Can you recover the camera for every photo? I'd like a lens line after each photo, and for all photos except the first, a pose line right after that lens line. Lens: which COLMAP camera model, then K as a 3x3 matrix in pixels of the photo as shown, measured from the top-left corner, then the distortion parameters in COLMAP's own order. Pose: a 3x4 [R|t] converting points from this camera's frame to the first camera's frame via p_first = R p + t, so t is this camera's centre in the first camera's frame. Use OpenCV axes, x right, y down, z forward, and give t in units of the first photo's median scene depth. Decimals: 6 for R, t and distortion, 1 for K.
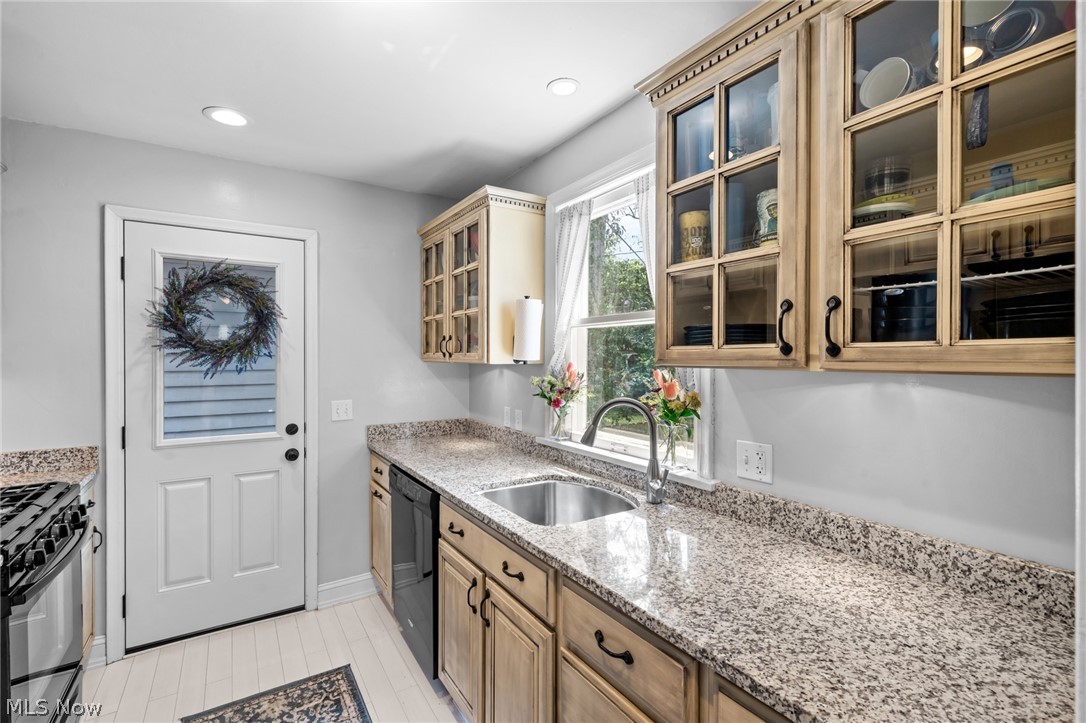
lens RADIAL K [[494.0, 0, 541.0], [0, 494.0, 359.4], [0, 0, 1]] dist [0.002634, -0.000513]
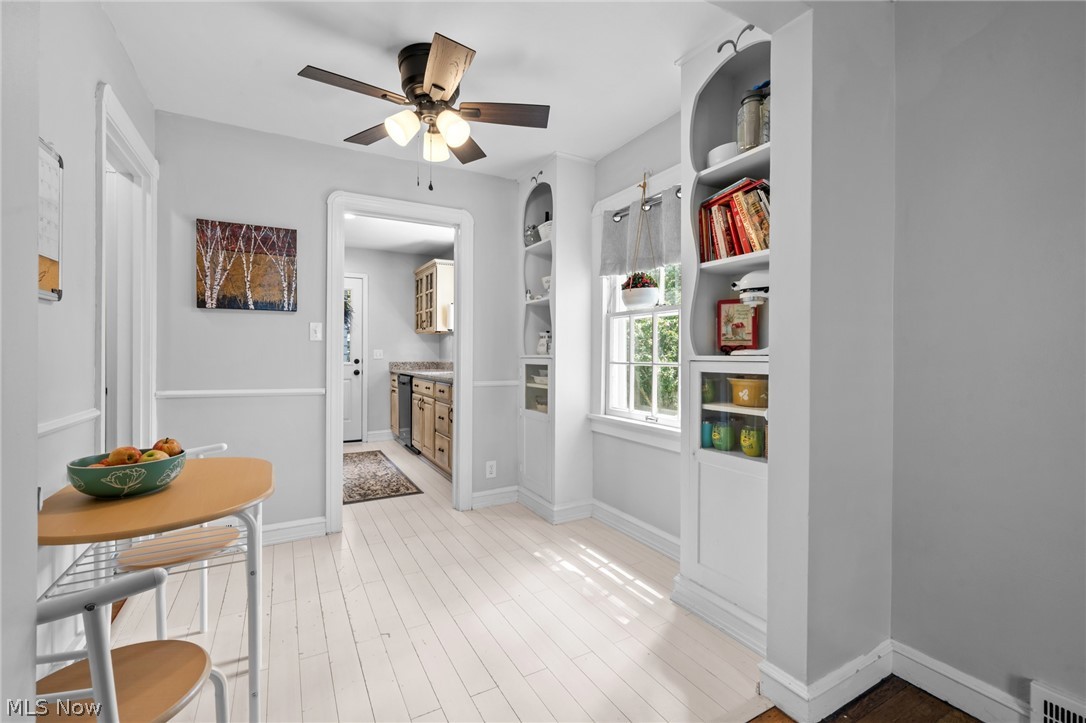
lens RADIAL K [[470.4, 0, 541.7], [0, 470.4, 356.5], [0, 0, 1]] dist [0.001241, 0.000175]
pose [[0.998290, 0.001865, -0.058425, 0.499931], [-0.001994, 0.999996, -0.002137, 0.127275], [0.058421, 0.002250, 0.998289, -1.175242]]
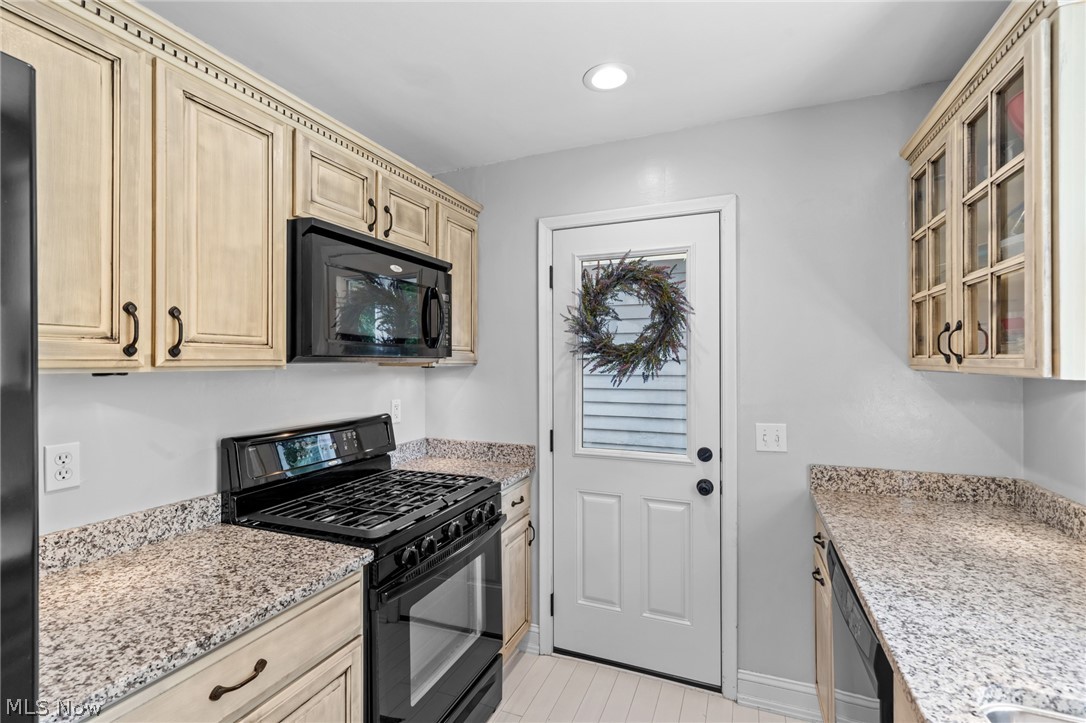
lens RADIAL K [[494.0, 0, 541.0], [0, 494.0, 359.4], [0, 0, 1]] dist [0.002634, -0.000513]
pose [[0.572380, -0.004741, -0.819975, -0.009021], [-0.002804, 0.999966, -0.007739, -0.003062], [0.819984, 0.006729, 0.572348, 0.352333]]
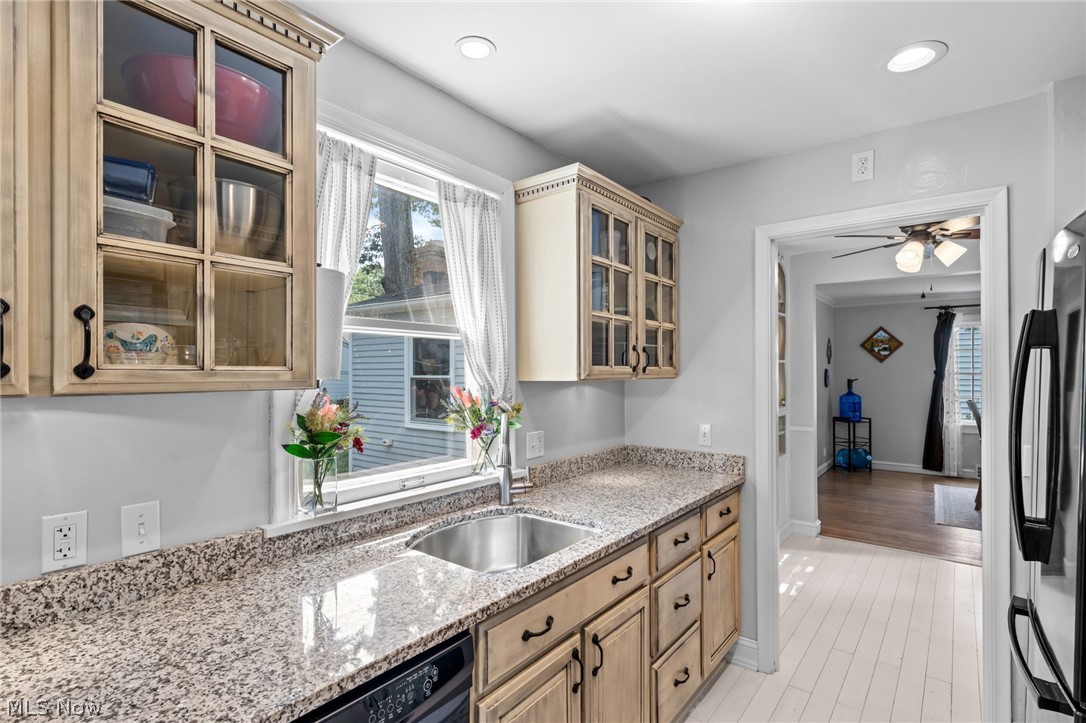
lens RADIAL K [[476.3, 0, 542.0], [0, 476.3, 394.2], [0, 0, 1]] dist [-0.002738, -0.000311]
pose [[-0.294451, -0.027360, 0.955275, -0.975908], [0.020624, 0.999175, 0.034974, 0.006075], [-0.955444, 0.030000, -0.293644, 1.476497]]
